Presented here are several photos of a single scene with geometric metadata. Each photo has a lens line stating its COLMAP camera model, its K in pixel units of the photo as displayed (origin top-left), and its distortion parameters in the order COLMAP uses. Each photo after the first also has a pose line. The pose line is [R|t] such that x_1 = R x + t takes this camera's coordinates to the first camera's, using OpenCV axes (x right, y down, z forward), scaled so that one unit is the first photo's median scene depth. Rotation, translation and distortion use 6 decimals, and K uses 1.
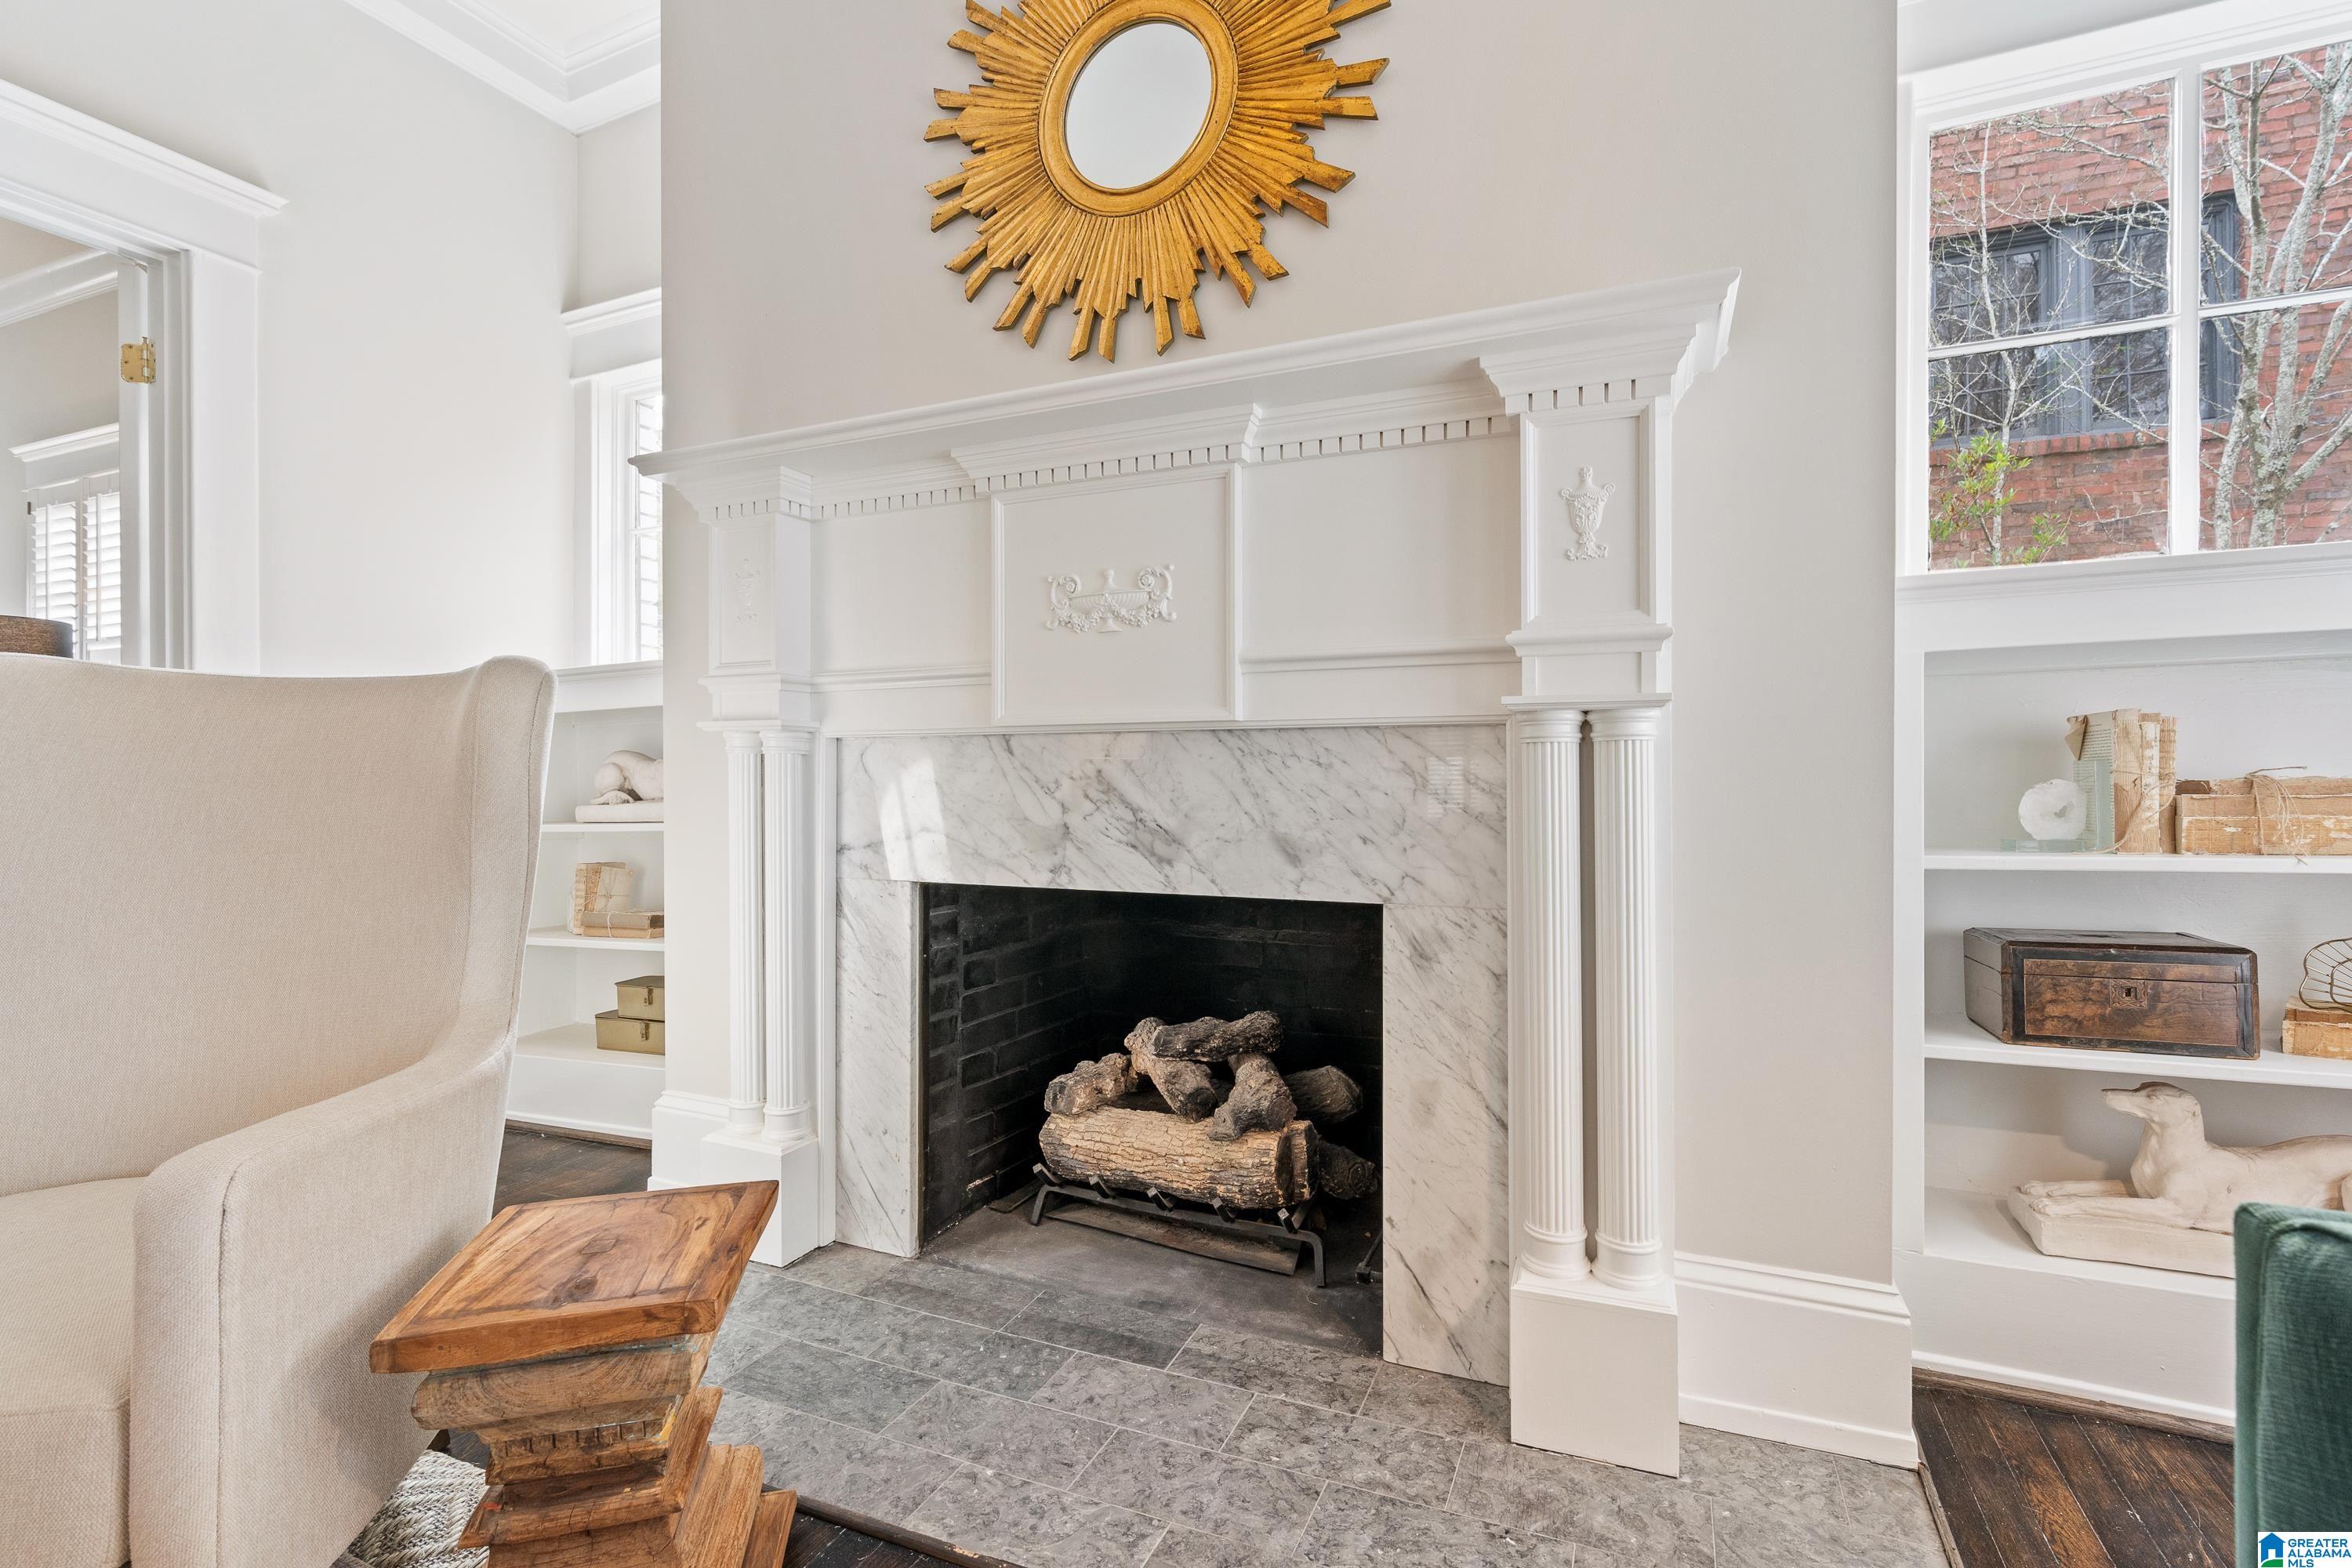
lens RADIAL K [[1079.1, 0, 1175.8], [0, 1079.1, 782.1], [0, 0, 1]] dist [-0.005011, 0.002343]
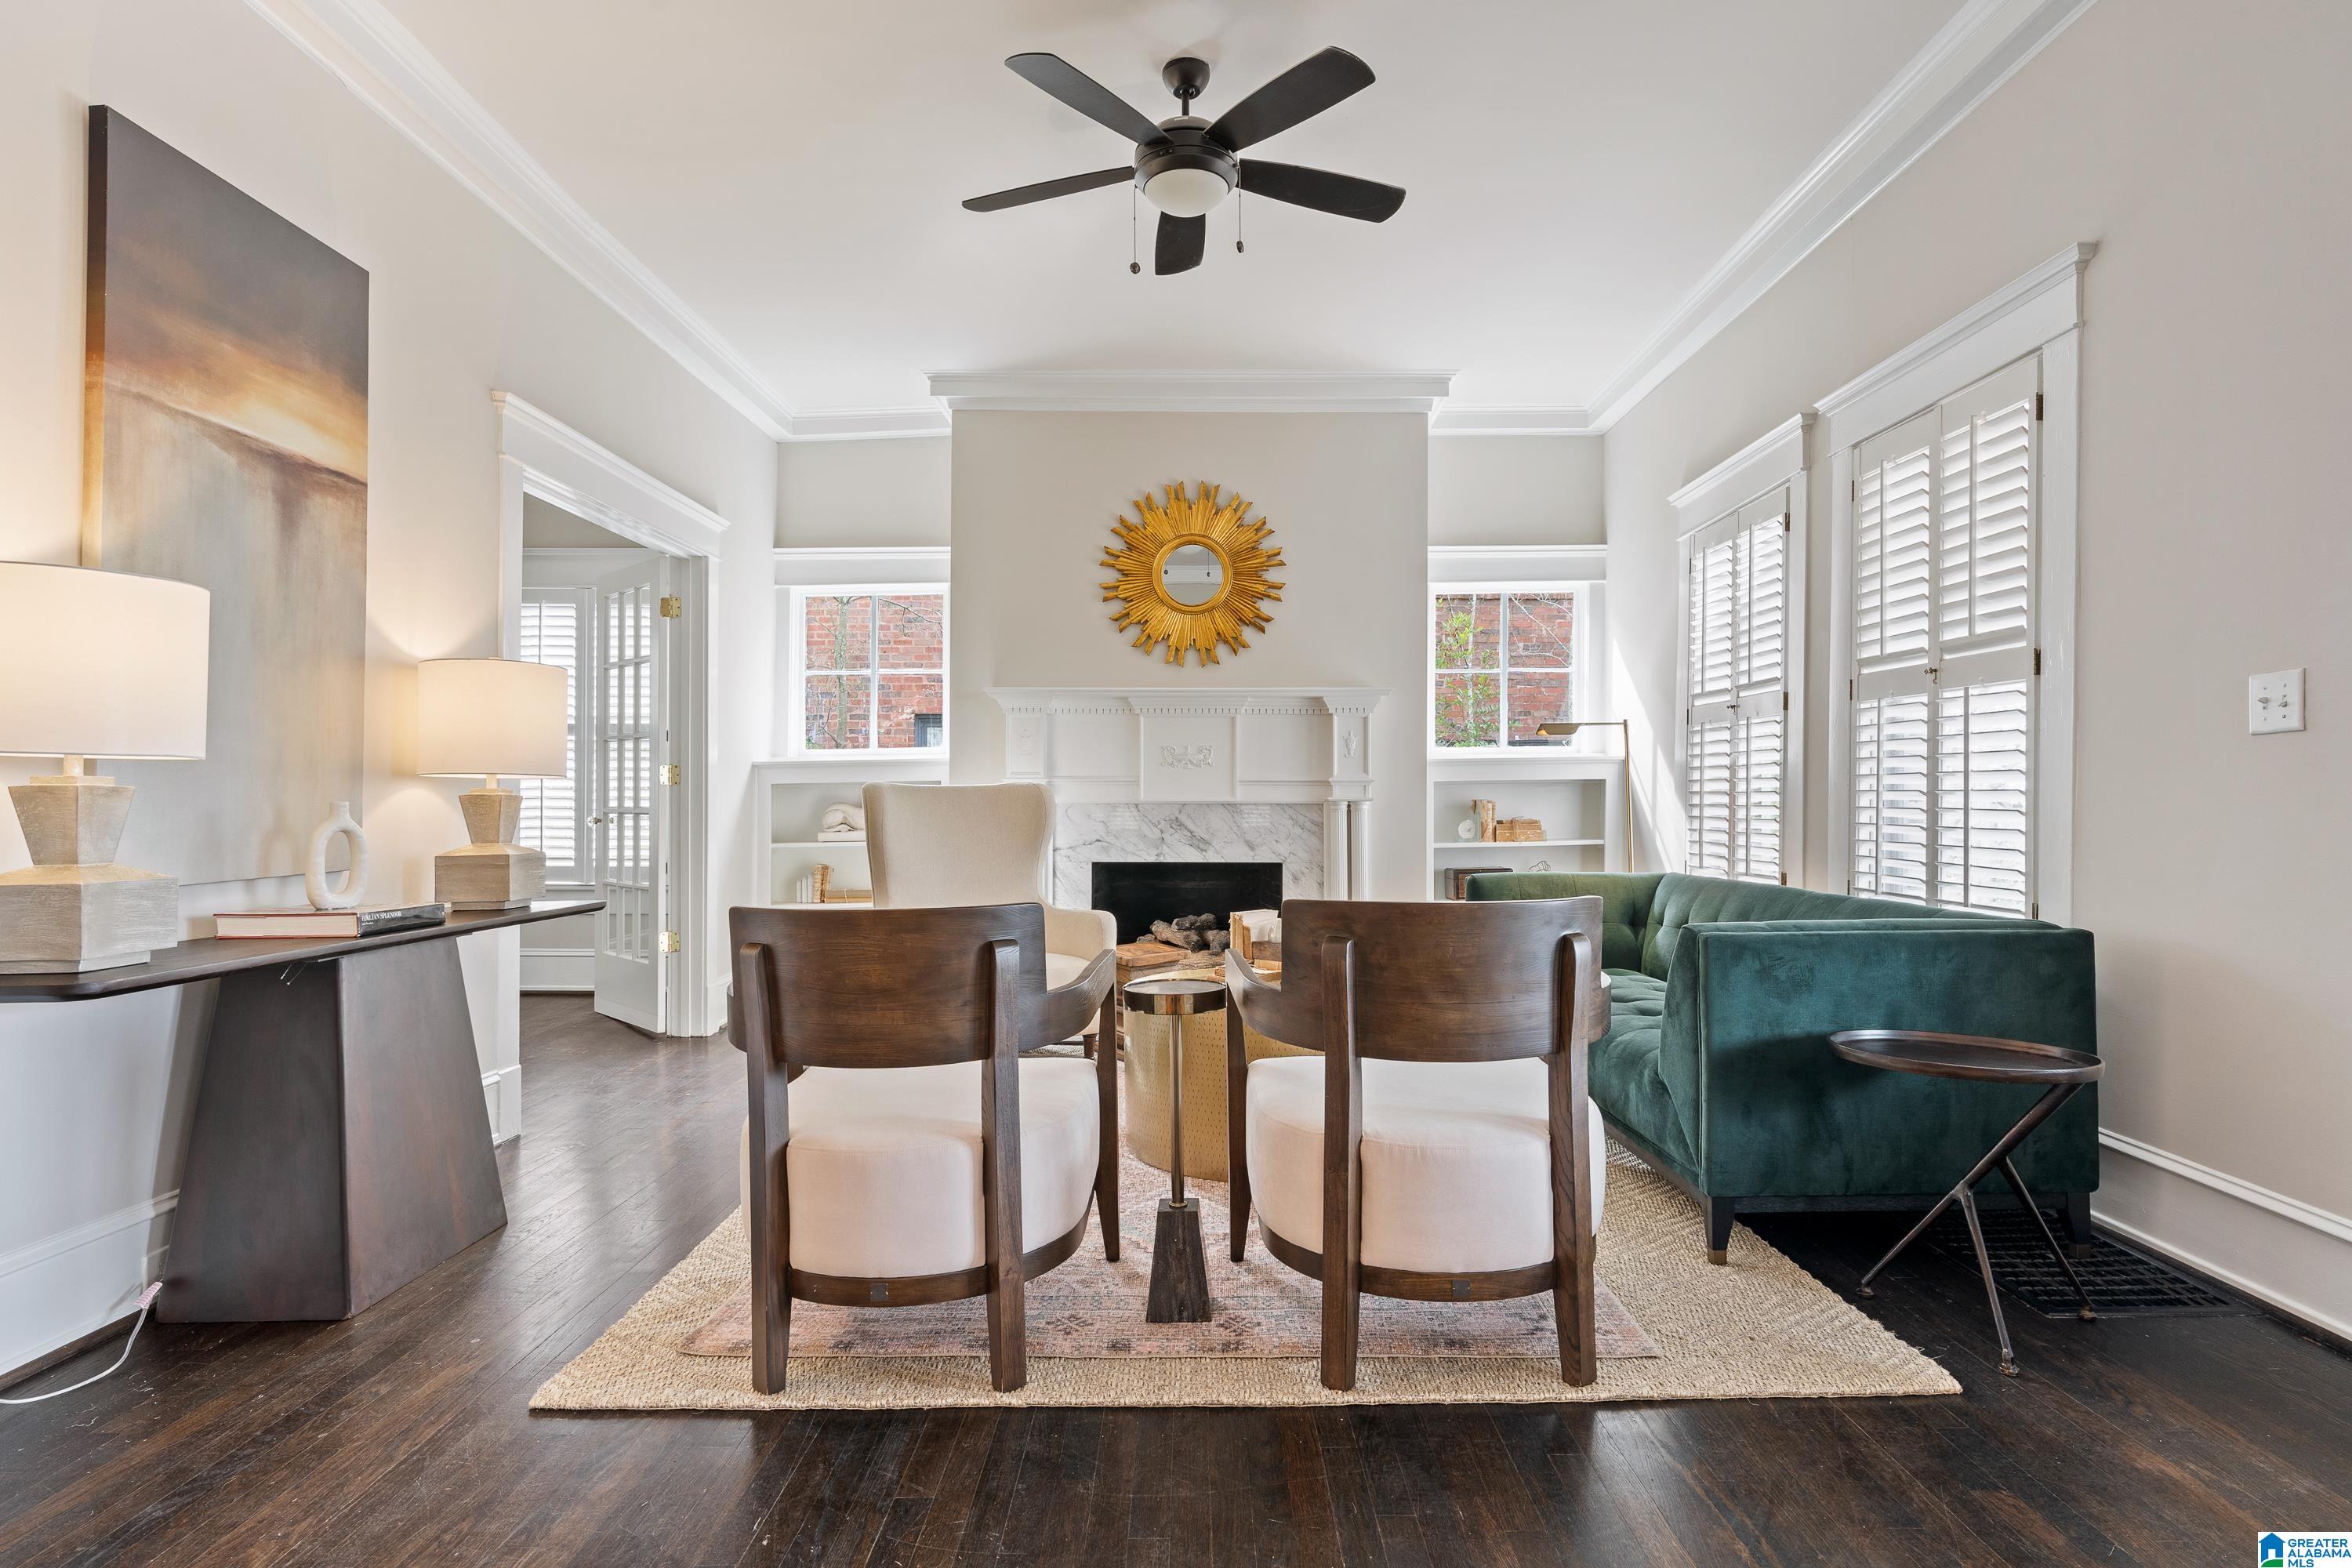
lens RADIAL K [[1288.6, 0, 1181.3], [0, 1288.6, 788.1], [0, 0, 1]] dist [0.000560, -0.000007]
pose [[0.915943, 0.003641, 0.401292, -1.477500], [-0.002571, 0.999992, -0.003207, -0.080678], [-0.401301, 0.001906, 0.915944, -2.132437]]
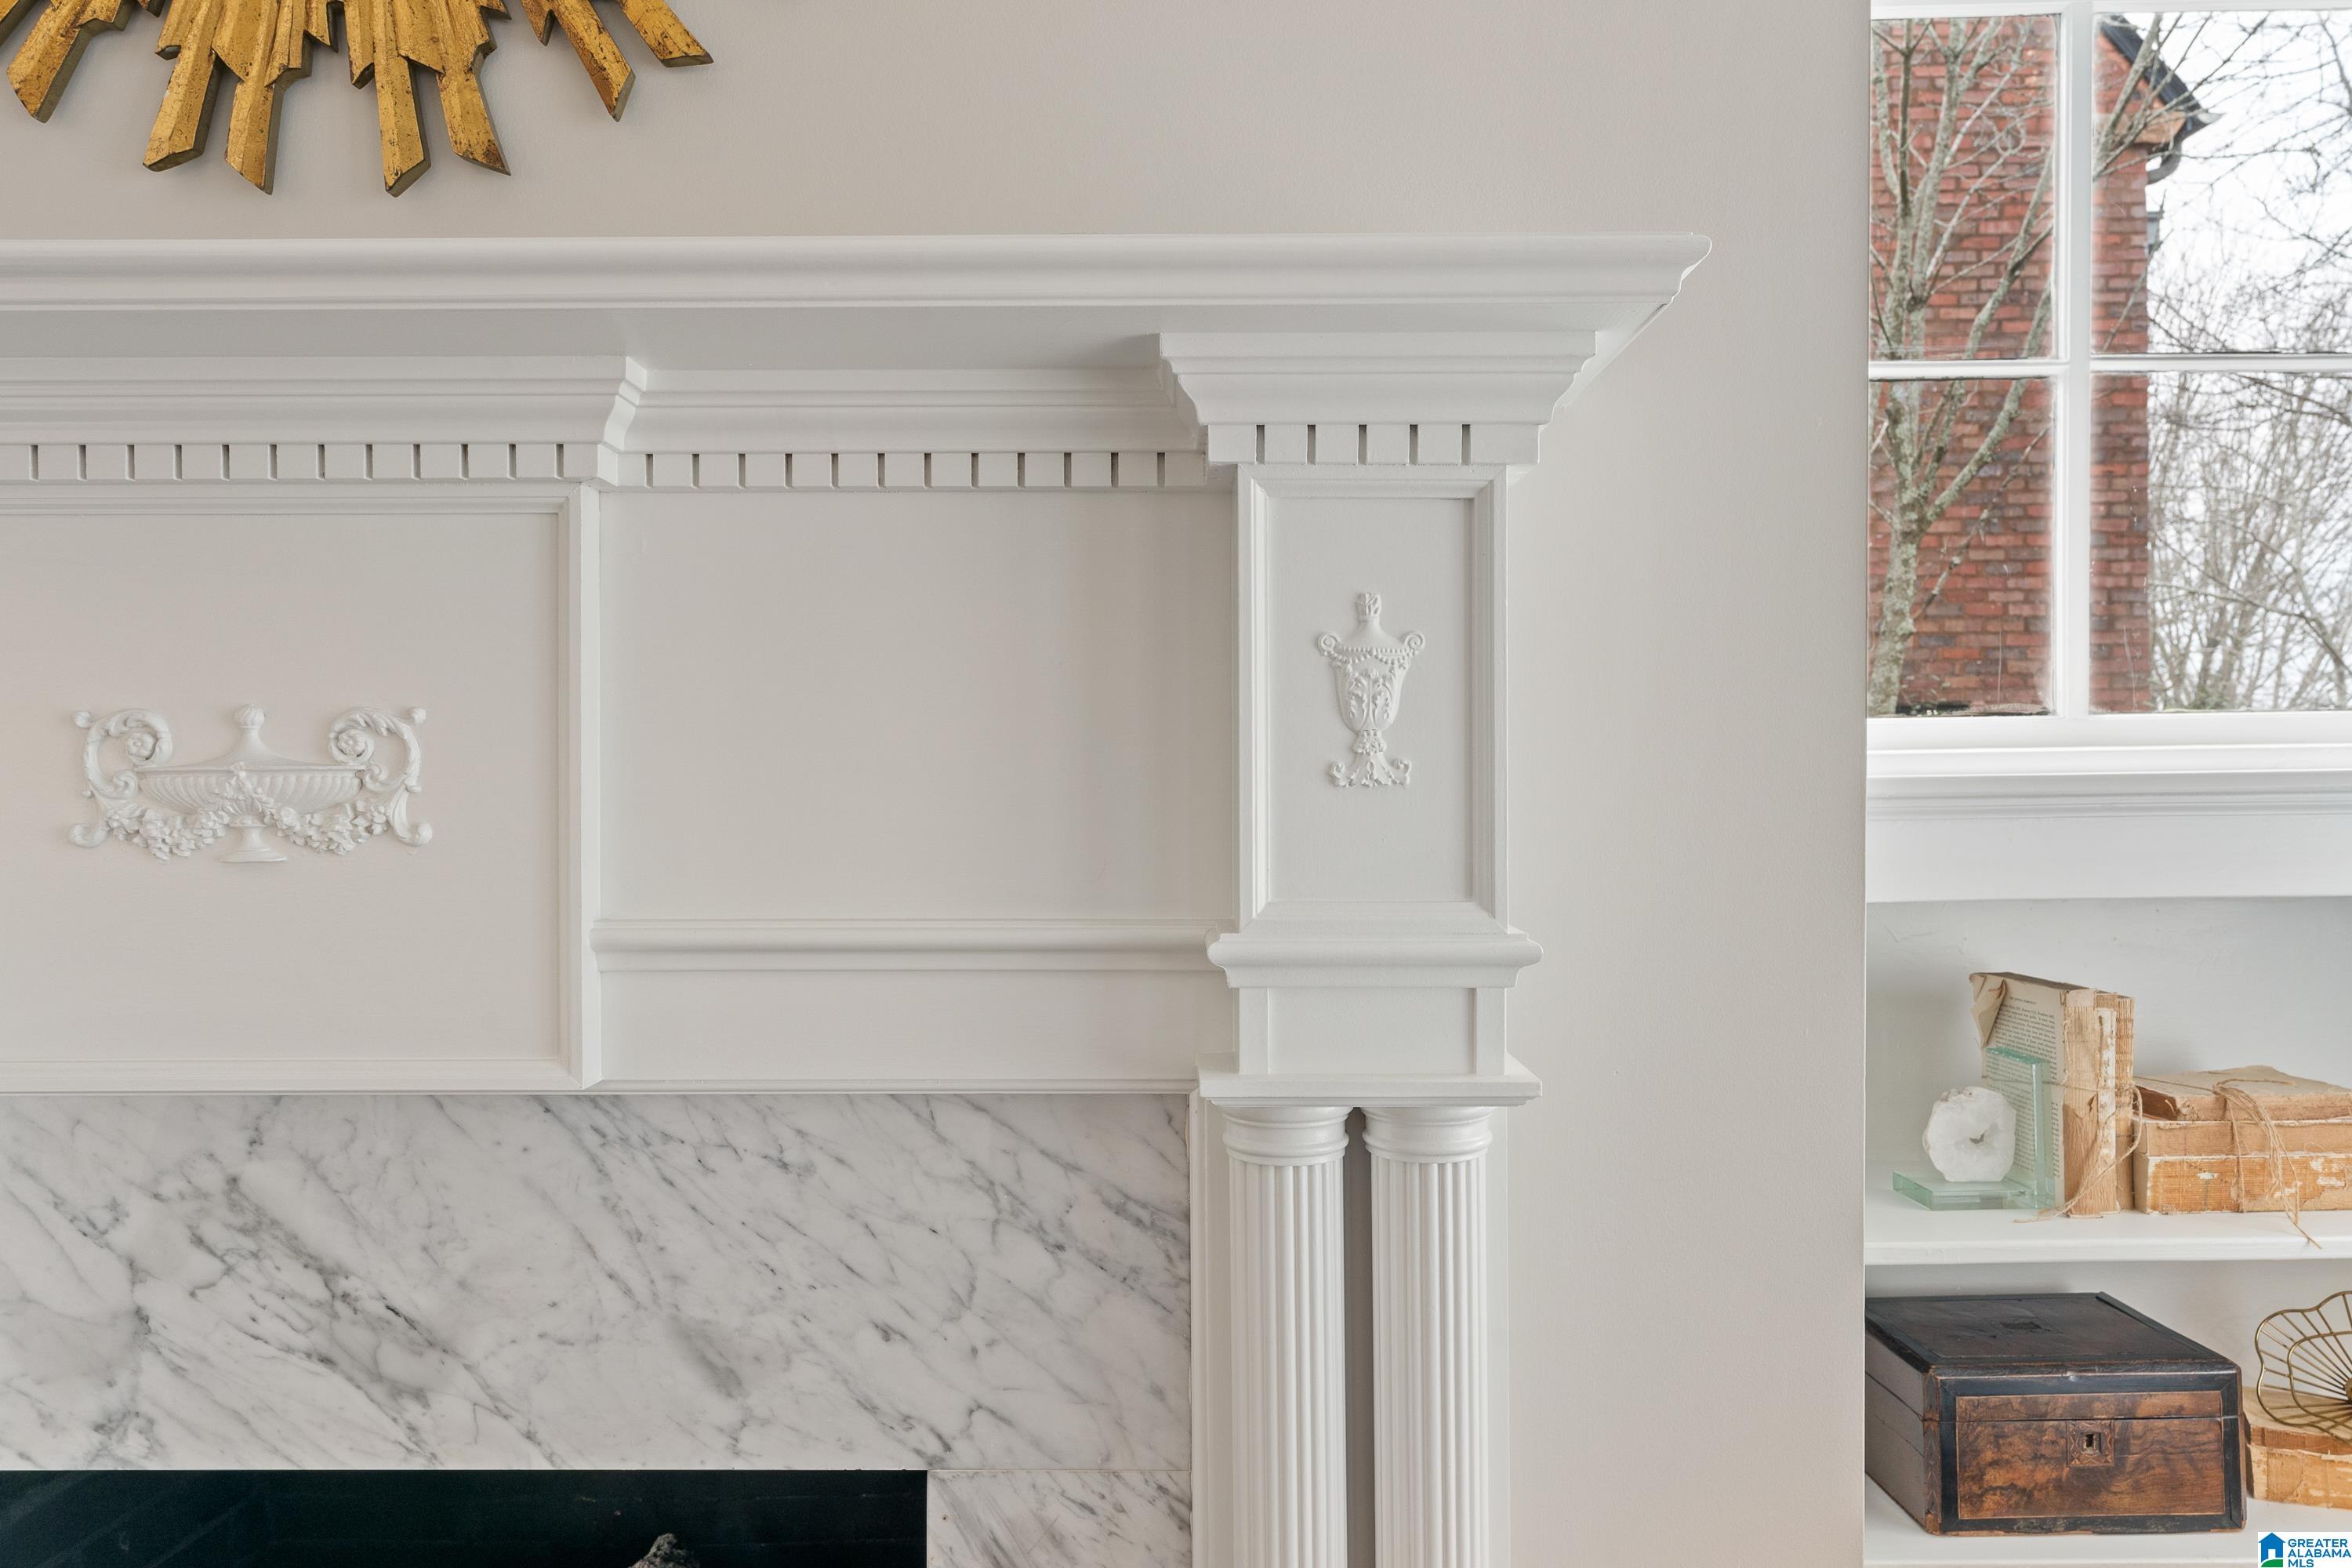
lens RADIAL K [[1526.7, 0, 1179.2], [0, 1526.7, 782.6], [0, 0, 1]] dist [-0.002830, 0.005728]
pose [[0.917648, -0.000982, 0.397393, 0.031731], [0.001439, 0.999999, -0.000850, -0.175342], [-0.397392, 0.001352, 0.917648, 0.352083]]
